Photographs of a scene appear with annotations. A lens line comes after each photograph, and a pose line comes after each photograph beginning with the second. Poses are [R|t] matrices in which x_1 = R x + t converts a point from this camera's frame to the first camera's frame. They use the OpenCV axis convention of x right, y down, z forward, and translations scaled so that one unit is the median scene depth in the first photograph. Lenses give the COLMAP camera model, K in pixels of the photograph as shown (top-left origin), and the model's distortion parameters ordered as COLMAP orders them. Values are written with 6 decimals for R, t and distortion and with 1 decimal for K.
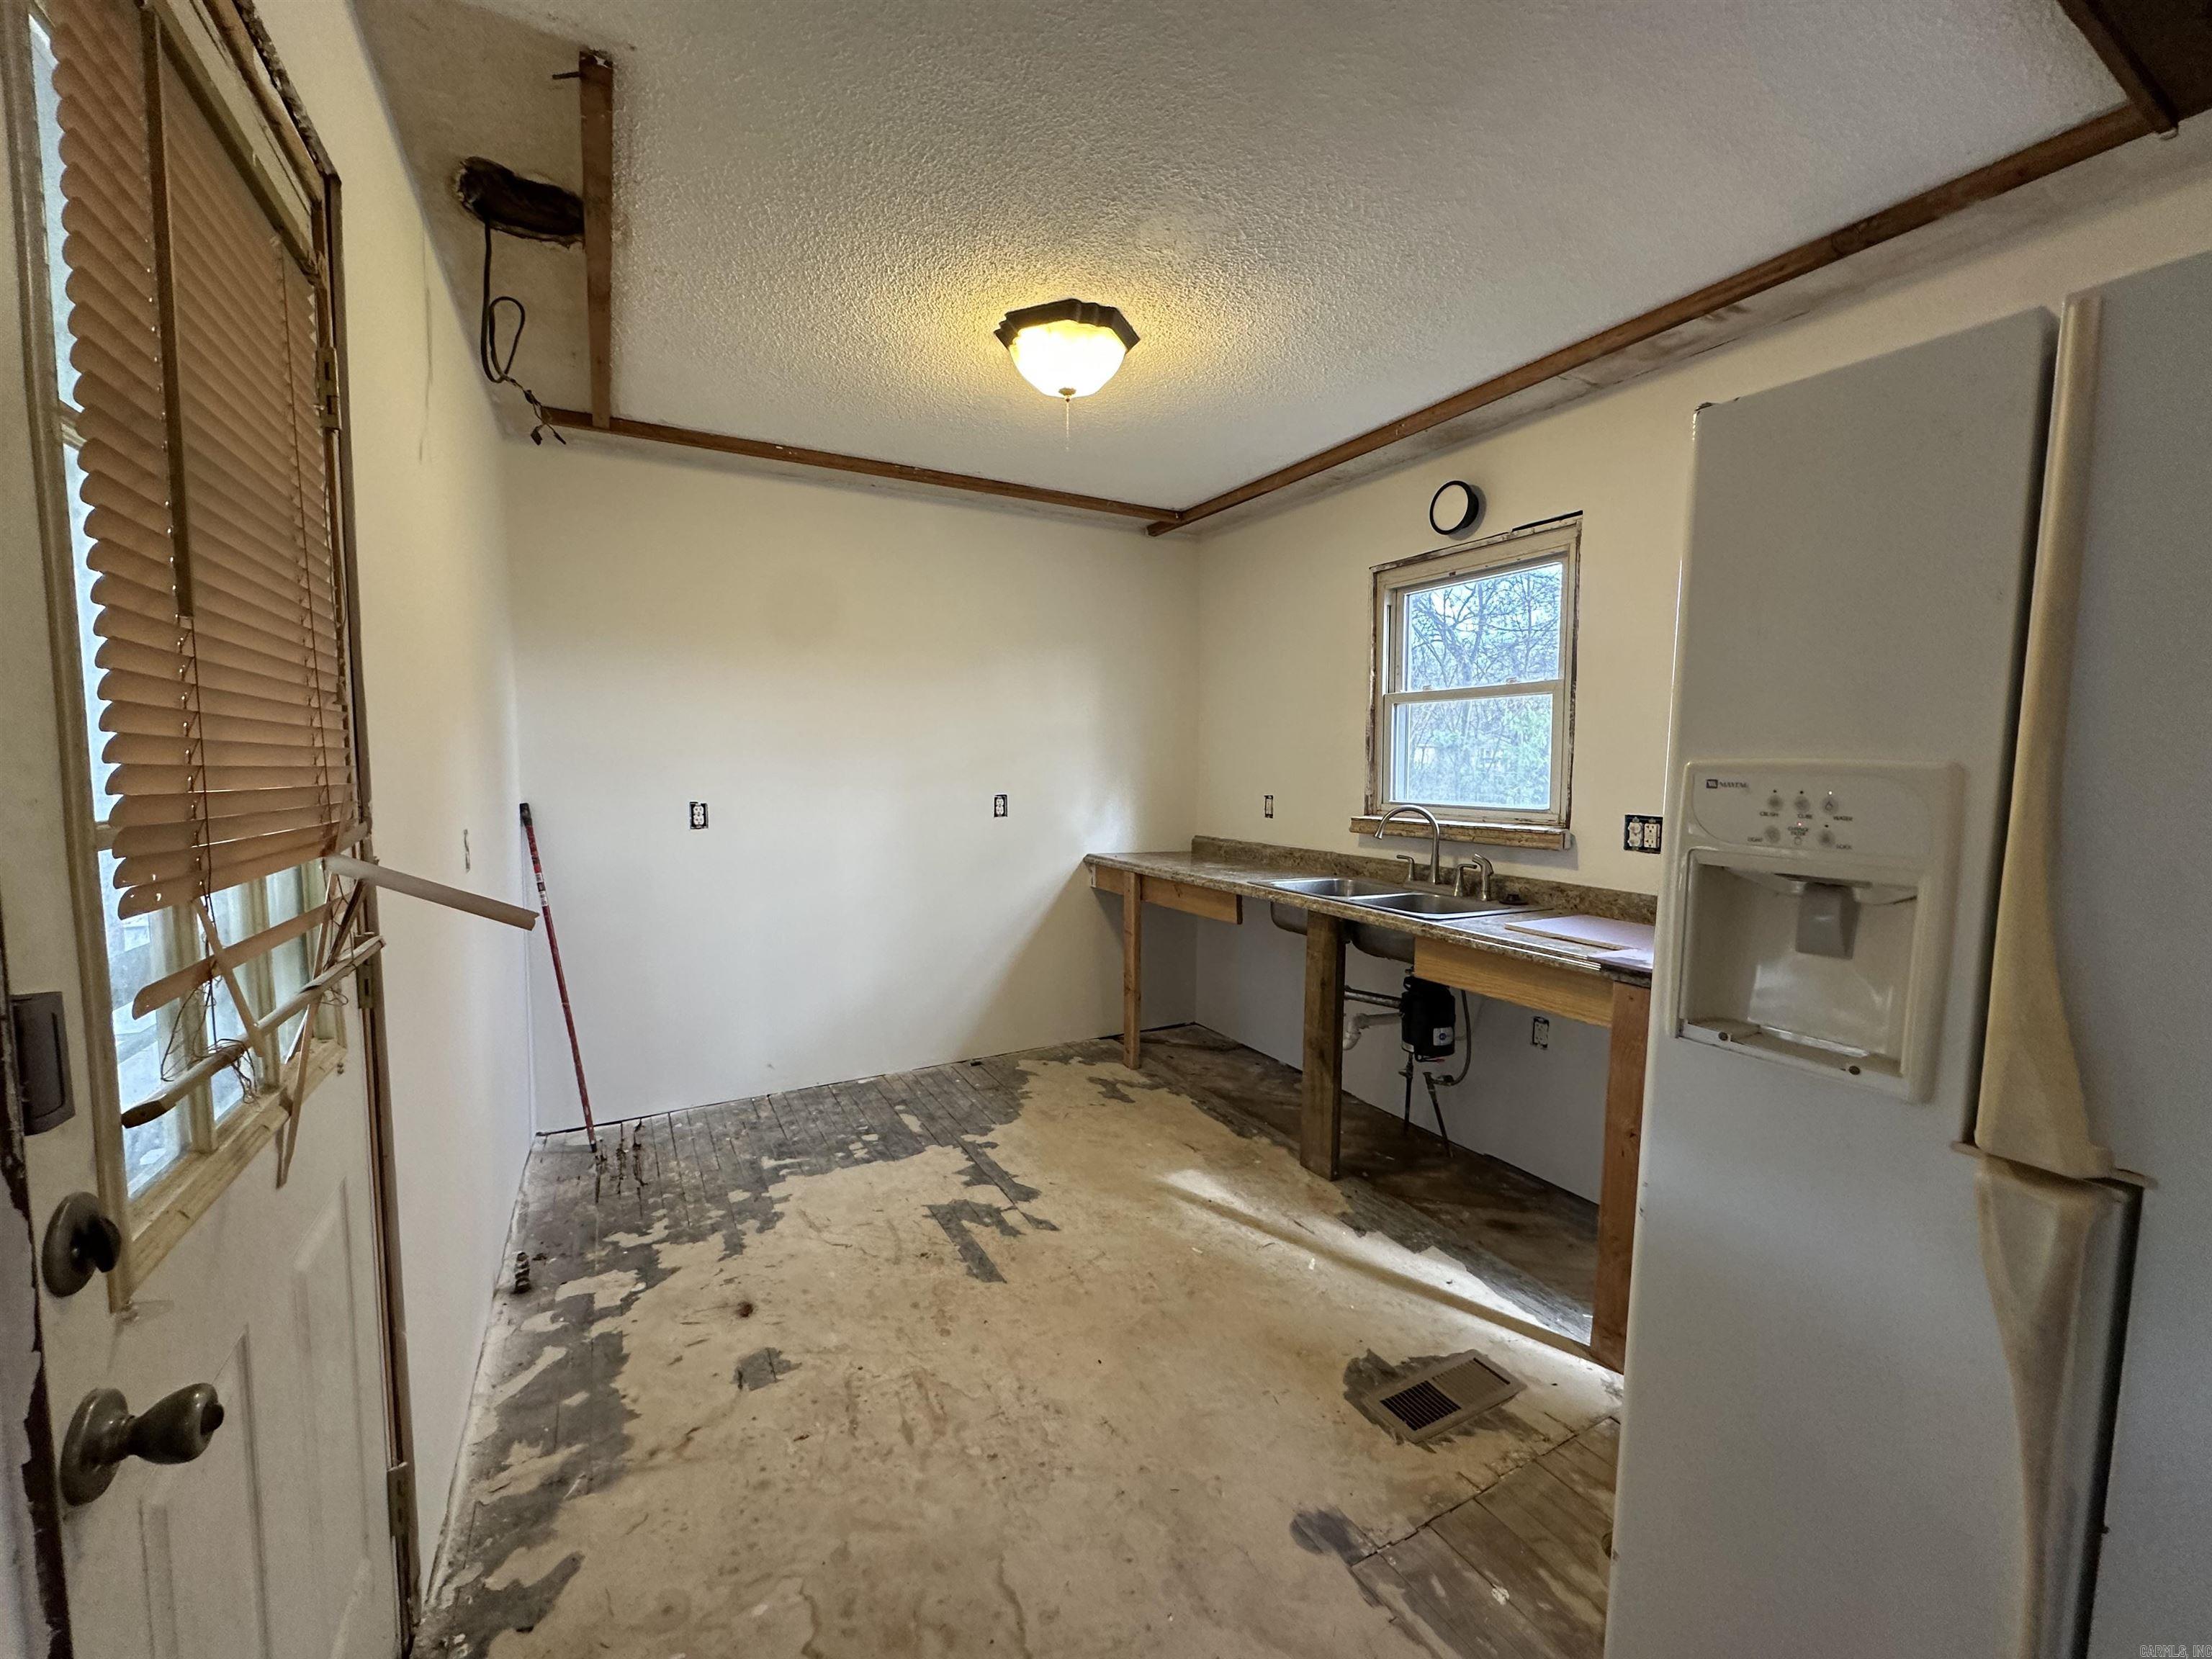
lens RADIAL K [[897.7, 0, 1100.7], [0, 897.7, 831.3], [0, 0, 1]] dist [-0.004094, 0.000404]
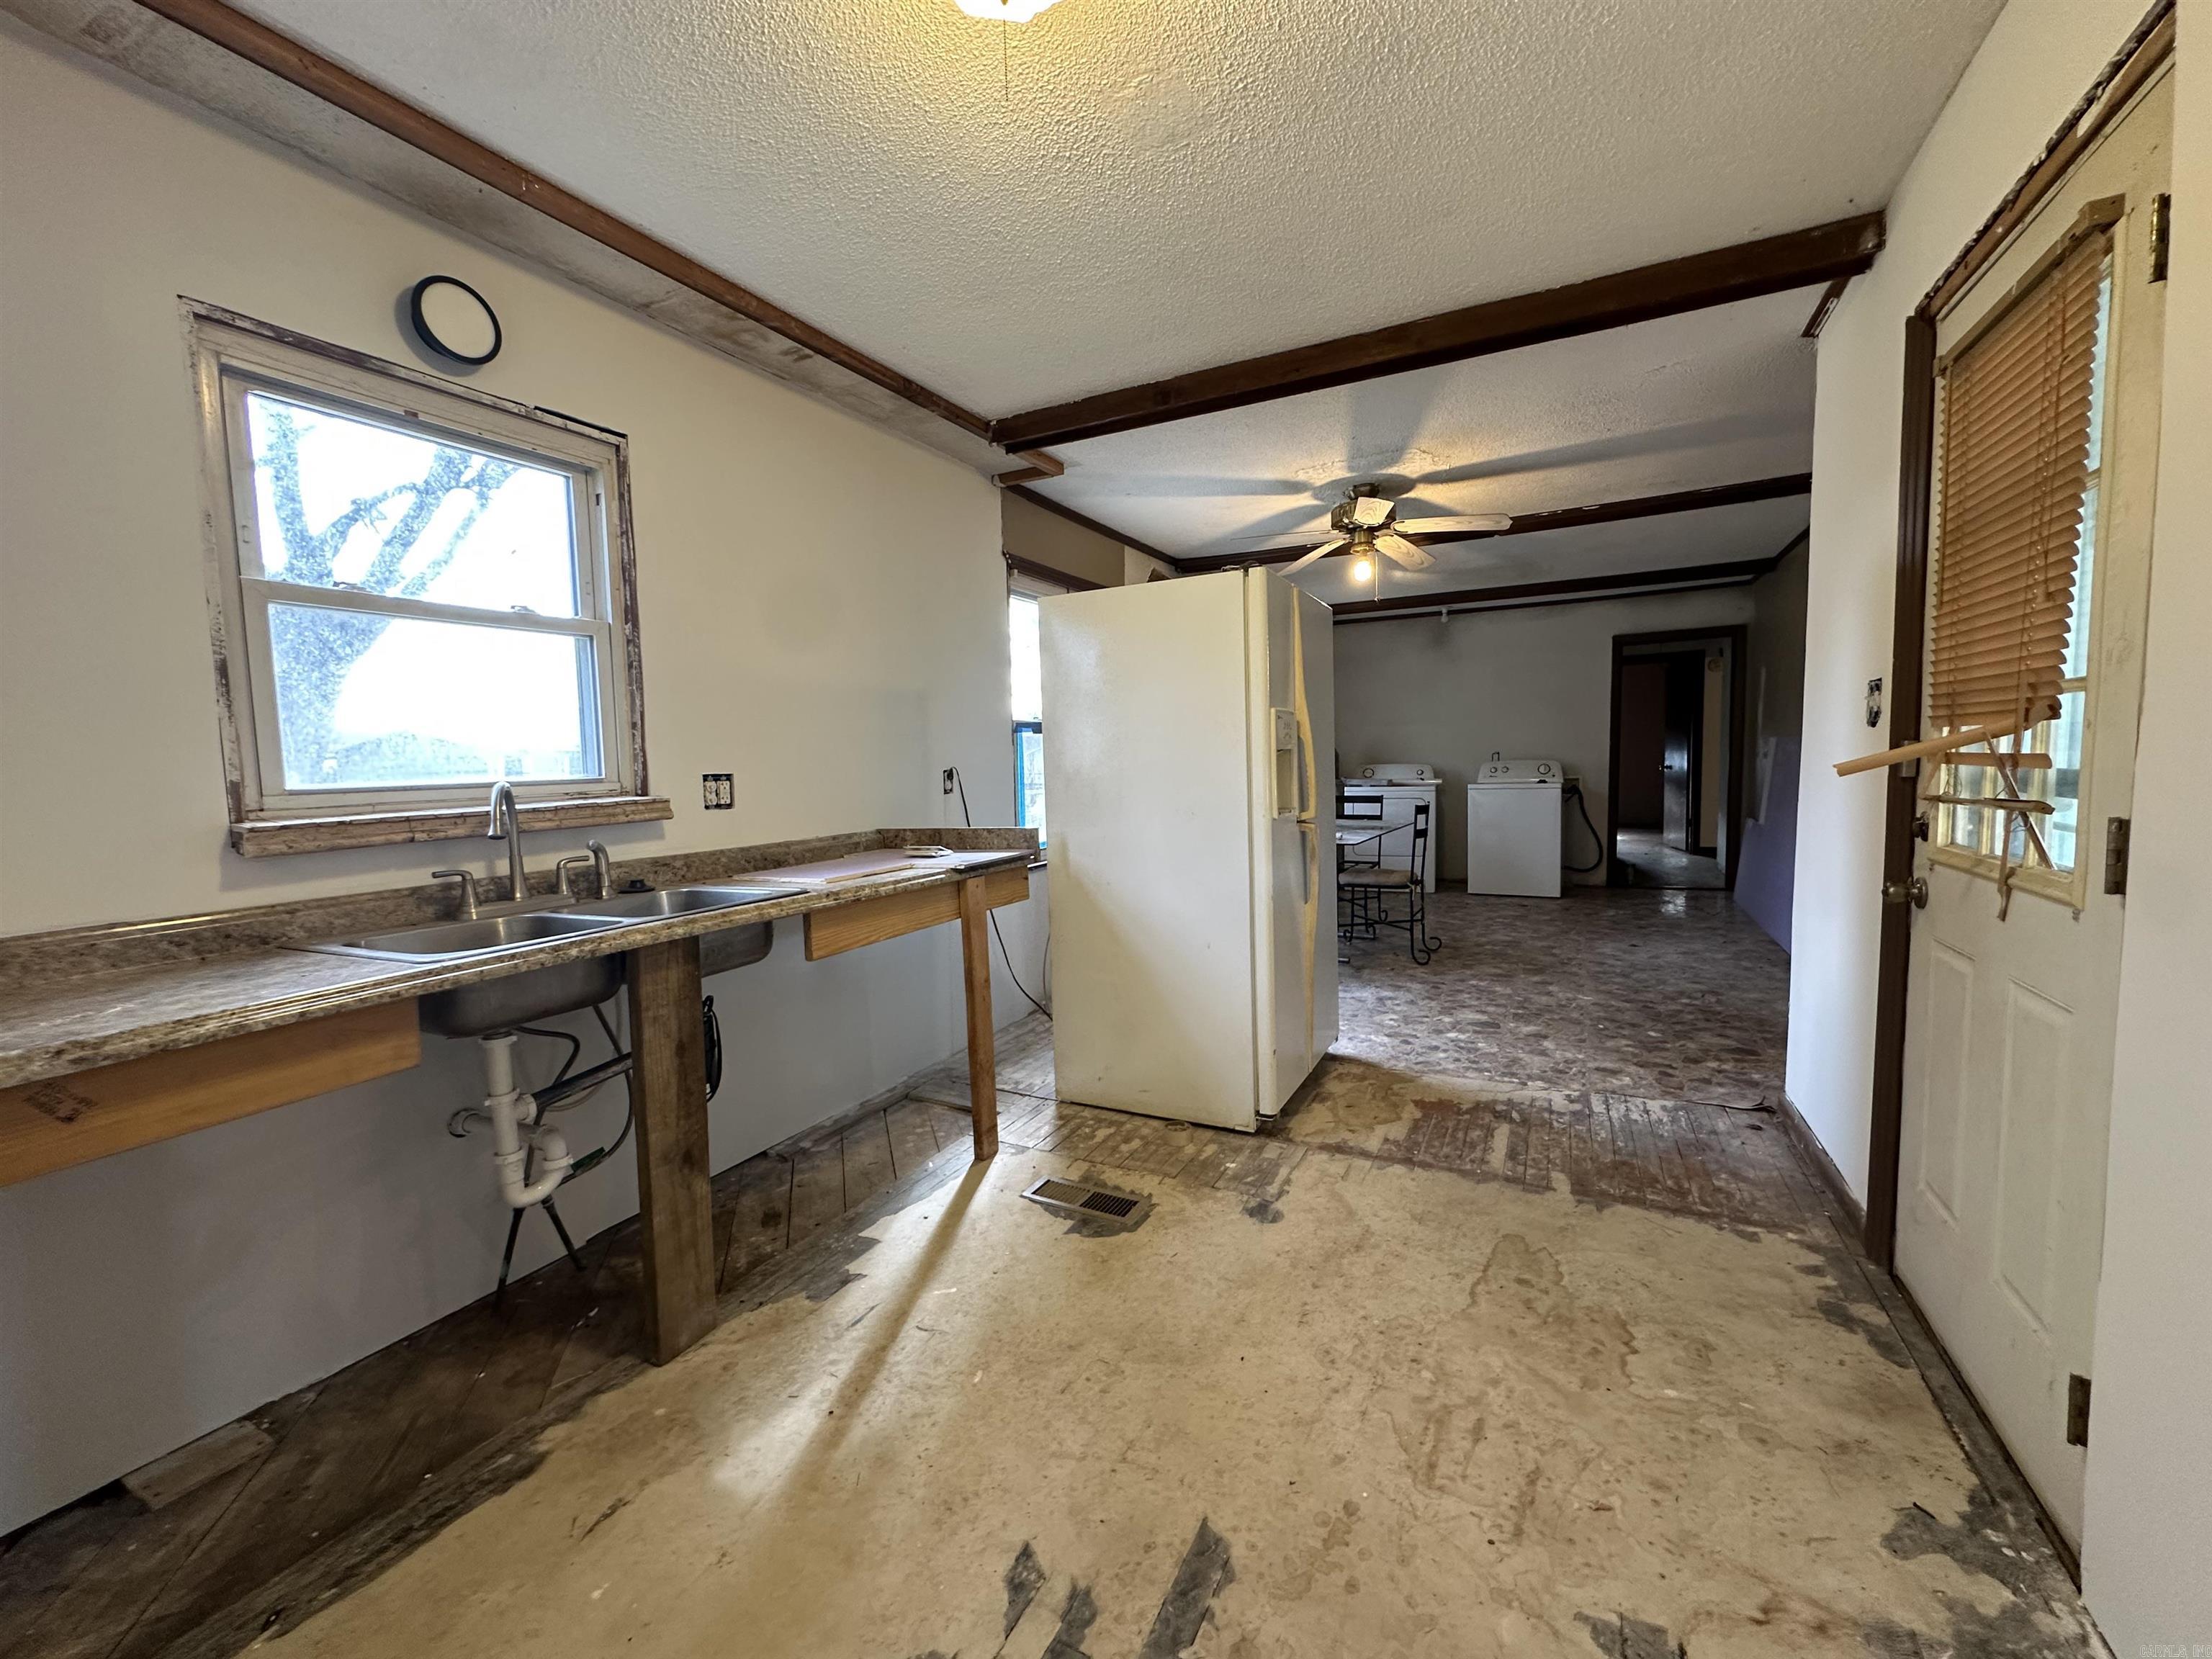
lens RADIAL K [[897.7, 0, 1100.7], [0, 897.7, 831.3], [0, 0, 1]] dist [-0.004094, 0.000404]
pose [[-0.562629, -0.057488, 0.824708, -0.505683], [0.090242, 0.987347, 0.130390, -0.047490], [-0.821769, 0.147784, -0.550323, 1.228334]]
